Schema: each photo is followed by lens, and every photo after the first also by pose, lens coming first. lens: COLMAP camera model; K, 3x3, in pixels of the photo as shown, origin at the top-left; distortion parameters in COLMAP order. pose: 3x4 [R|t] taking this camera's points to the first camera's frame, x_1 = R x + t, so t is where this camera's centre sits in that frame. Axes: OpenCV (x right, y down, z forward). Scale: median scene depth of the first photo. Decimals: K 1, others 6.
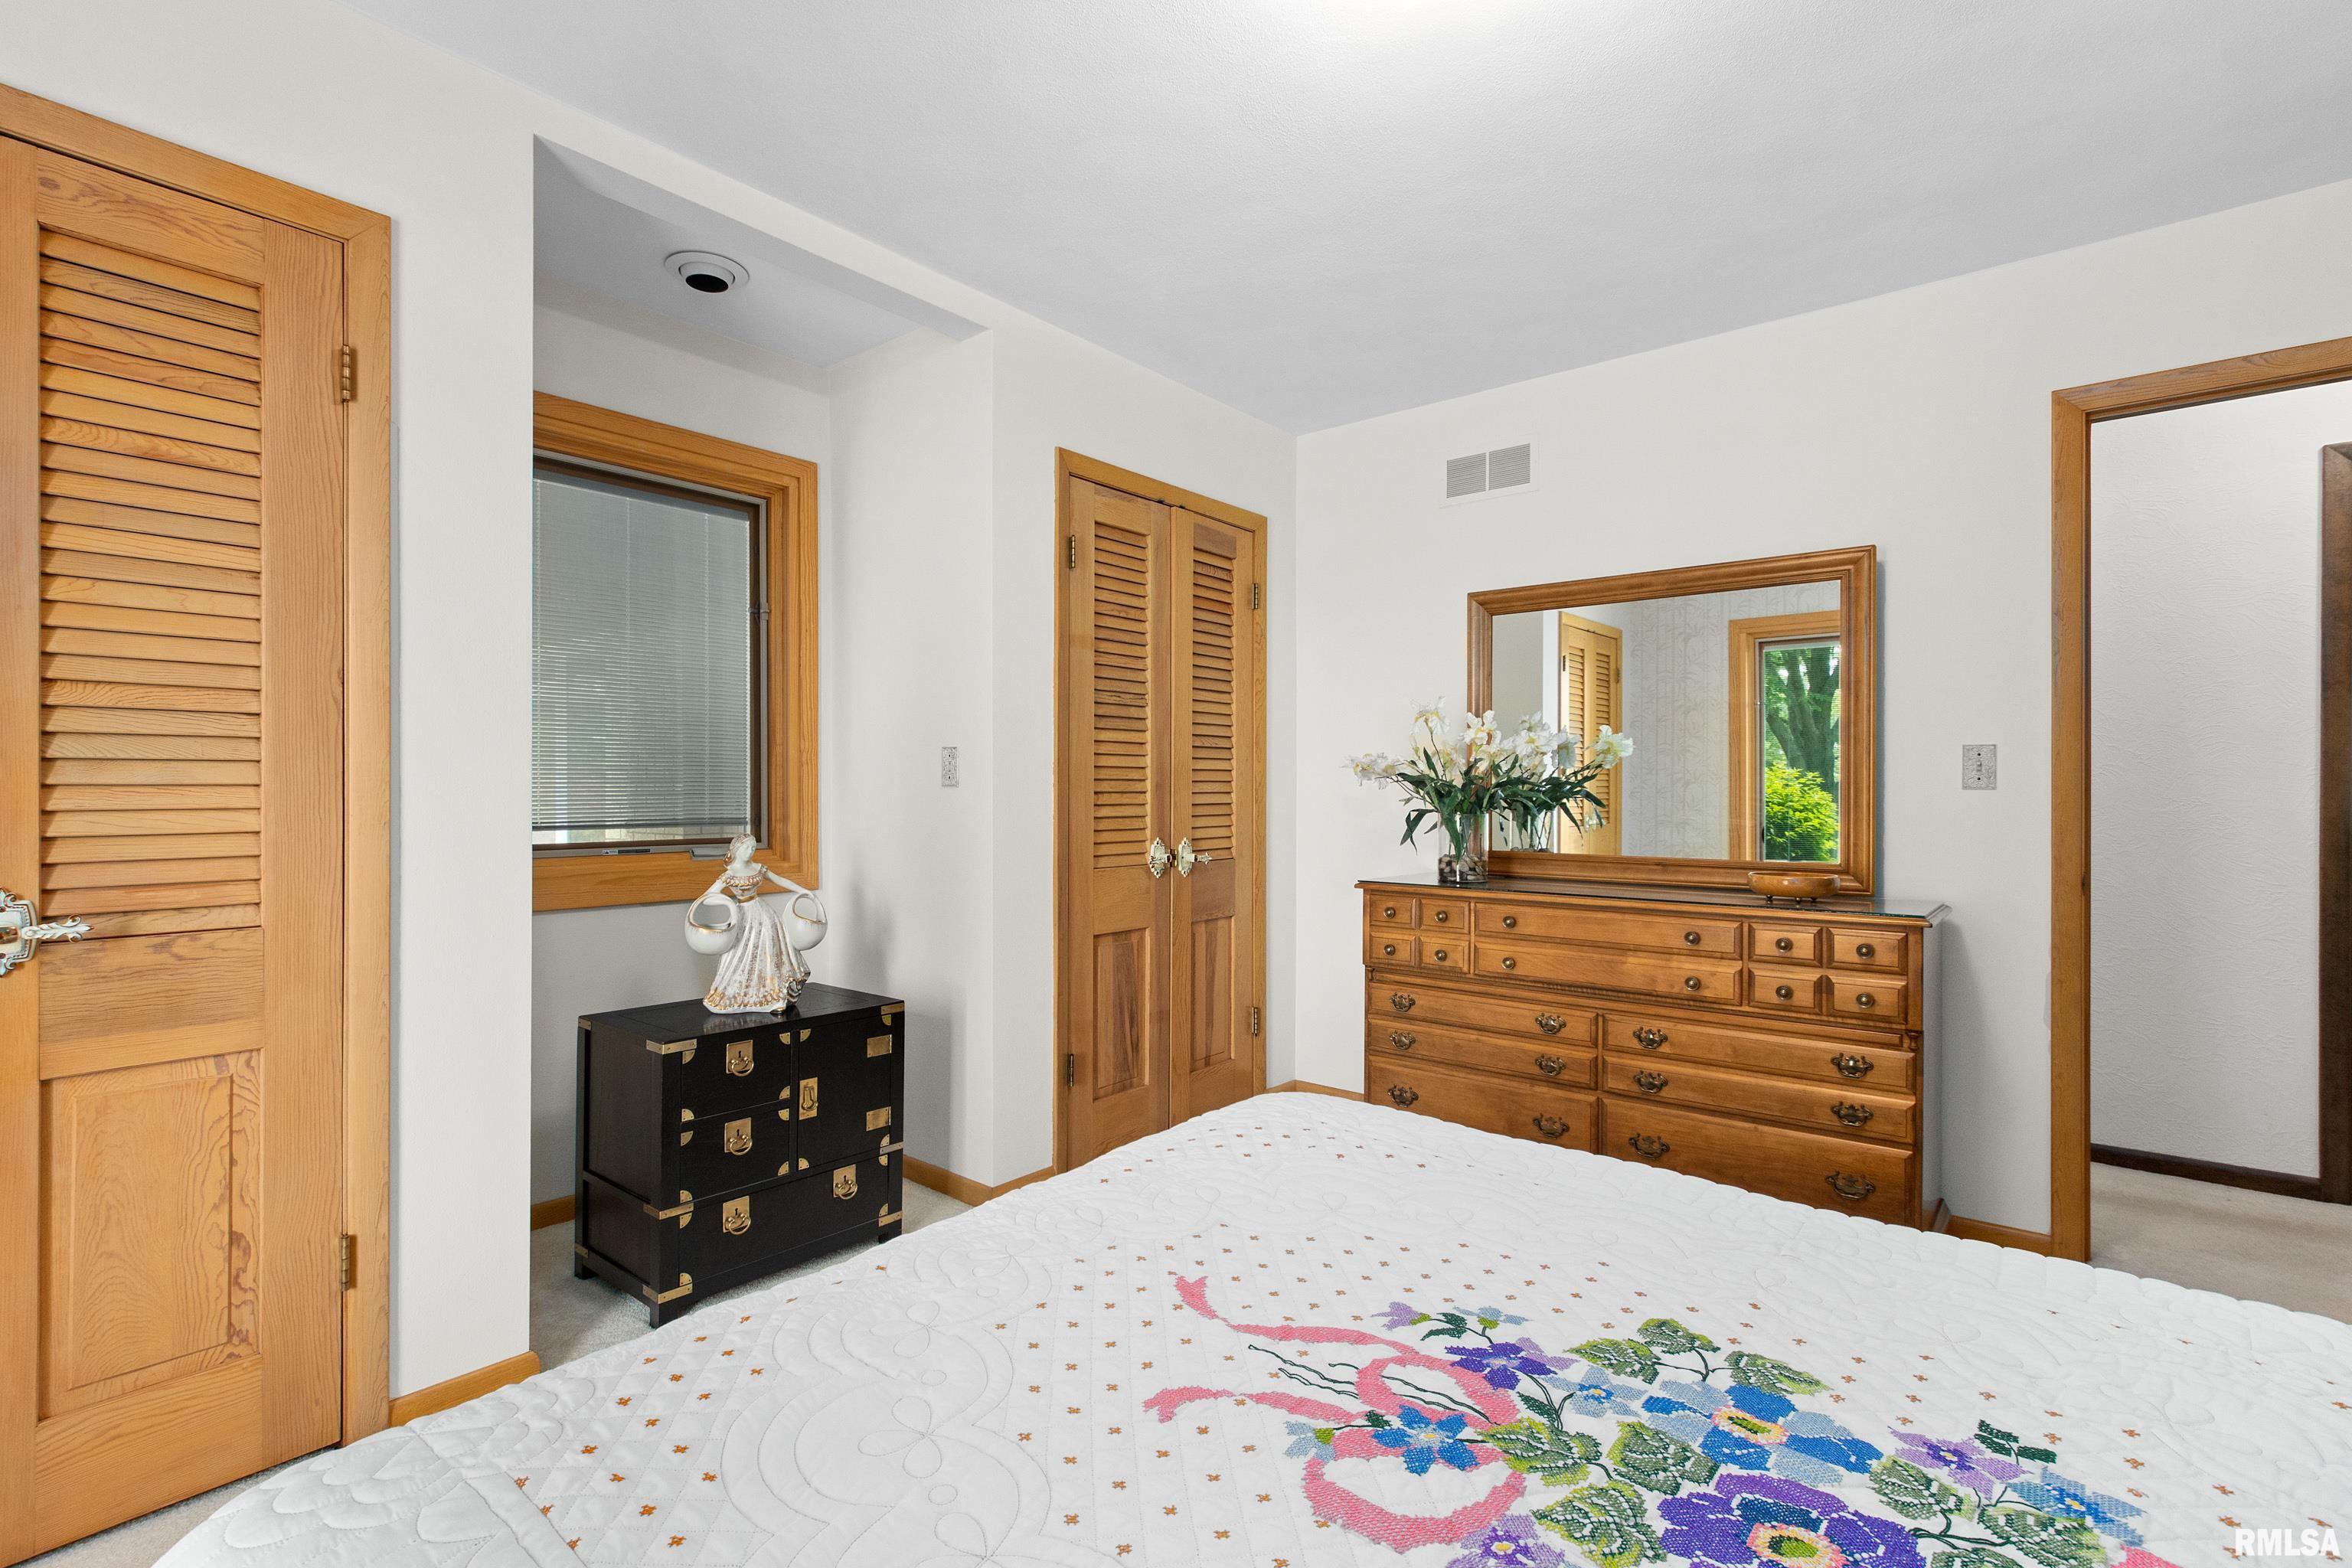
lens RADIAL K [[1101.9, 0, 1162.9], [0, 1101.9, 788.0], [0, 0, 1]] dist [0.000659, -0.003039]
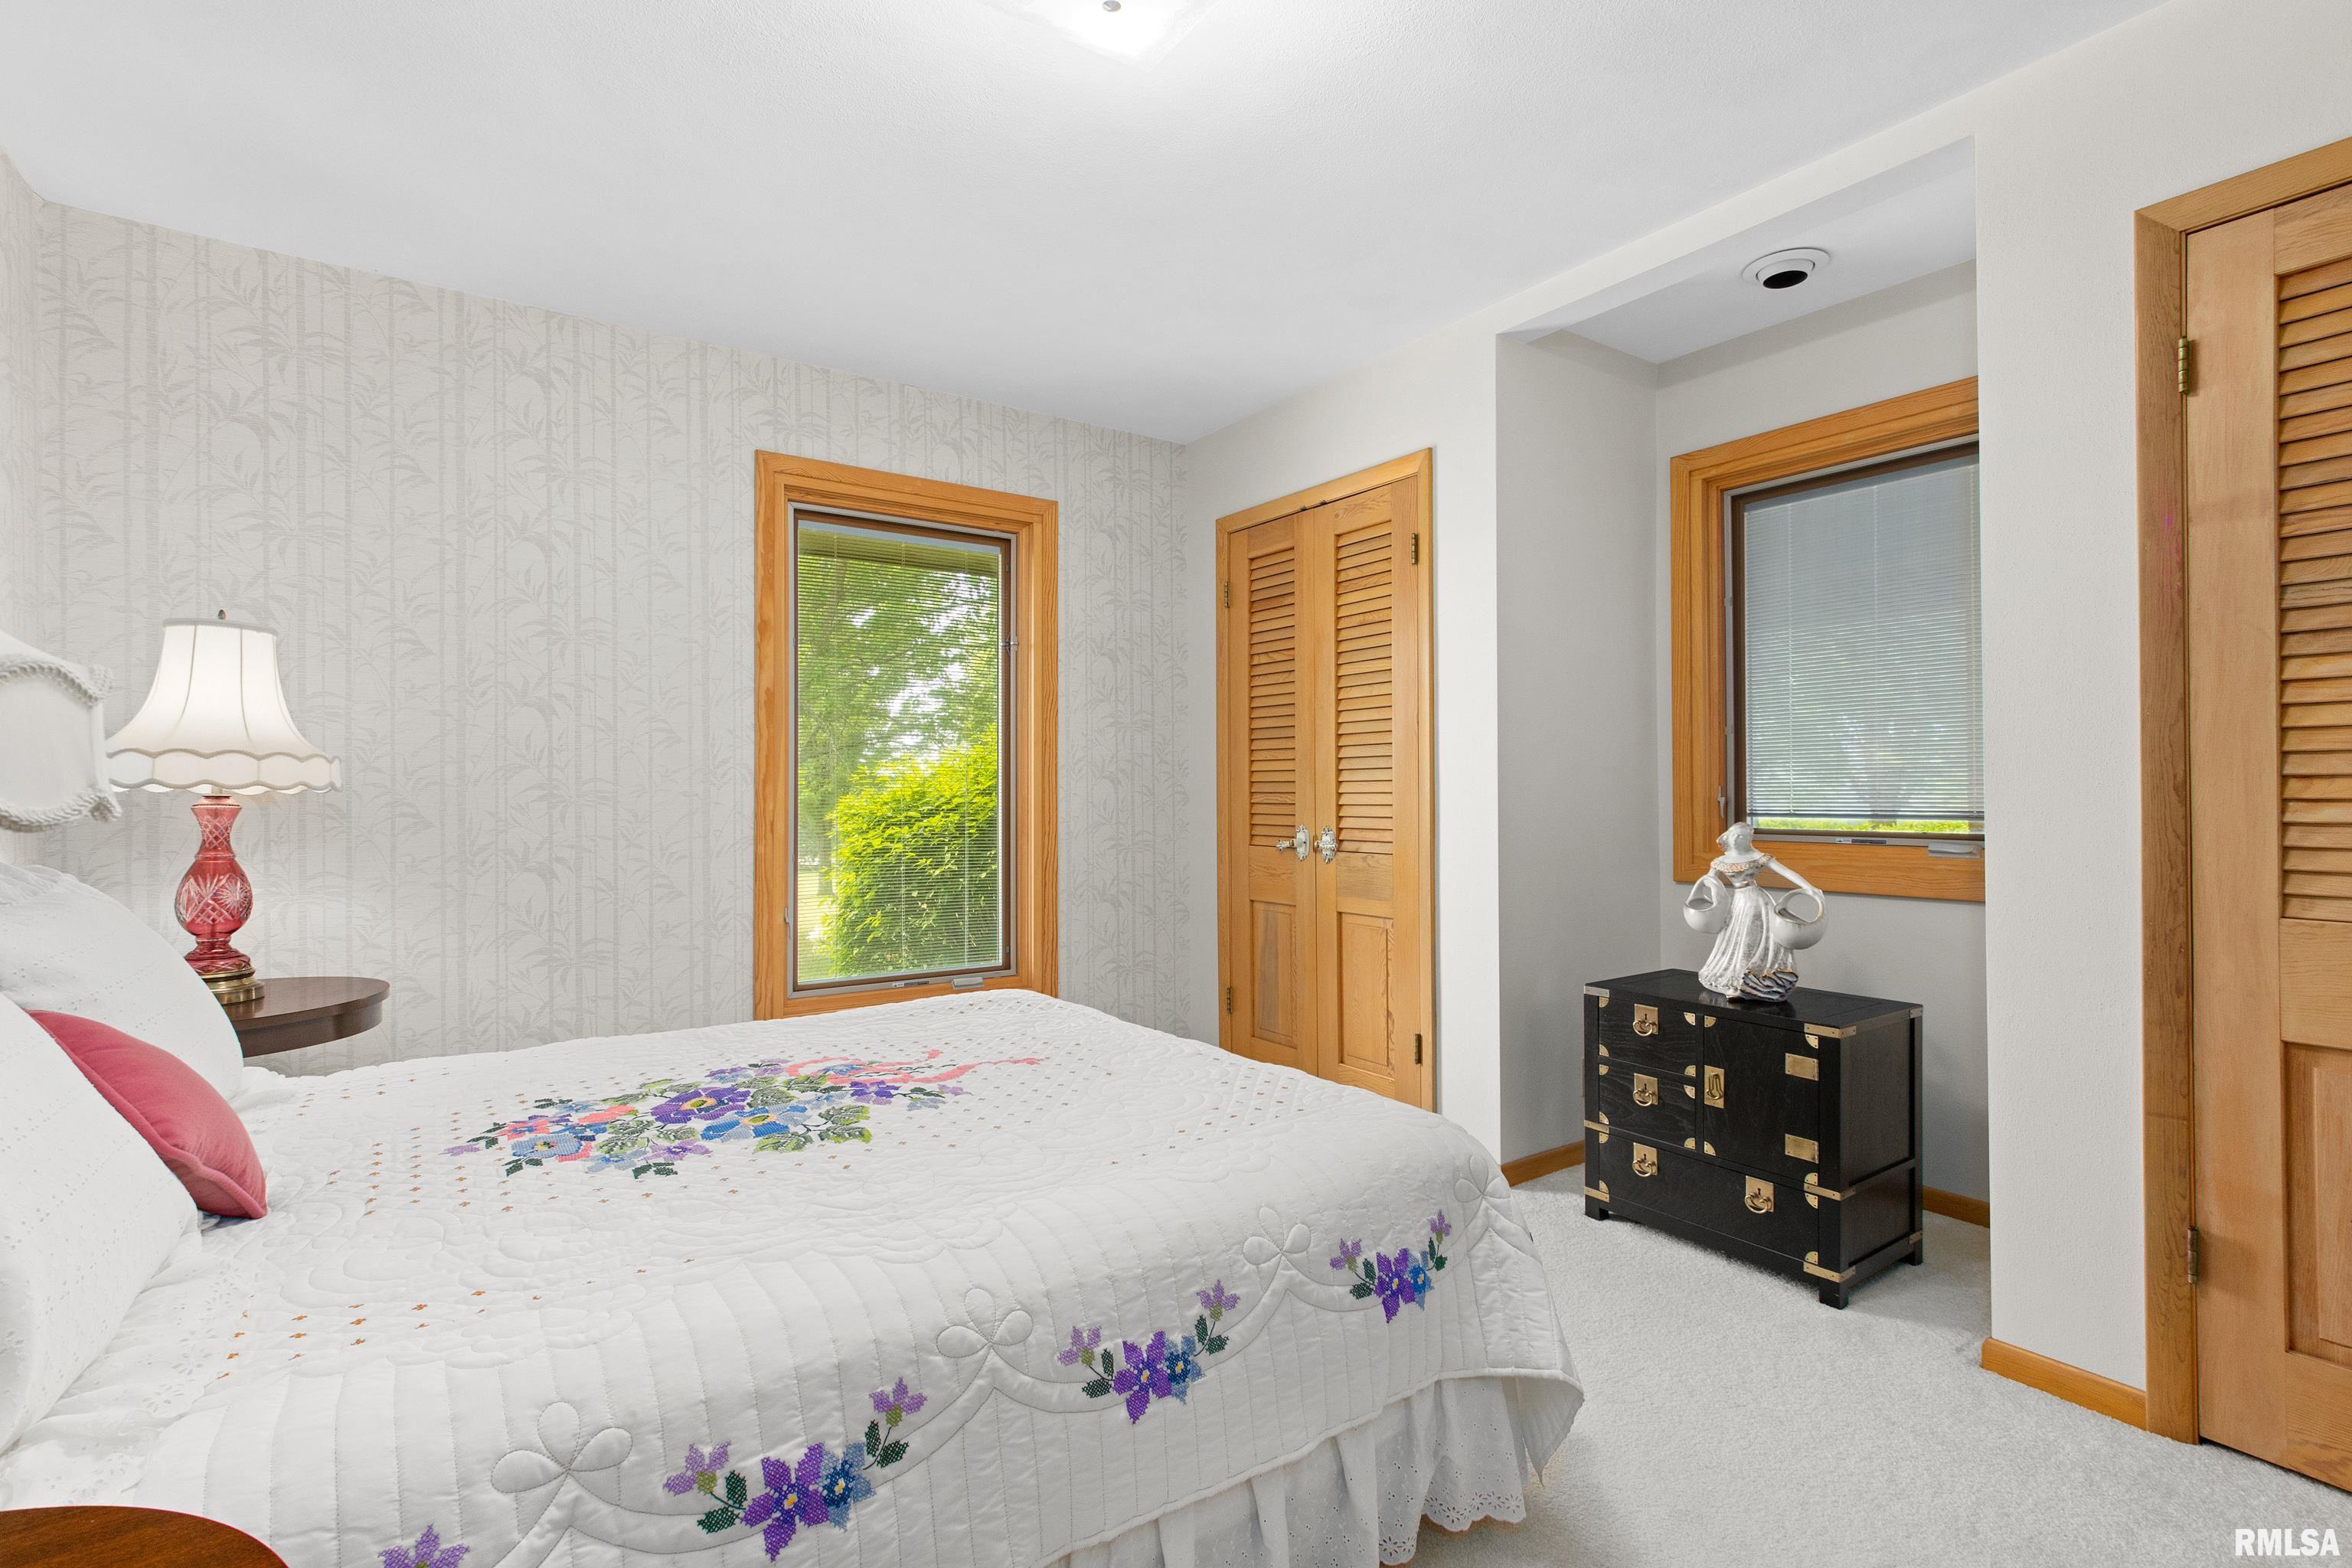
lens RADIAL K [[1101.9, 0, 1166.0], [0, 1101.9, 783.0], [0, 0, 1]] dist [0.000659, -0.003039]
pose [[-0.272755, -0.007298, -0.962056, 0.856006], [0.004000, 0.999954, -0.008719, 0.012794], [0.962075, -0.006227, -0.272713, 0.869796]]
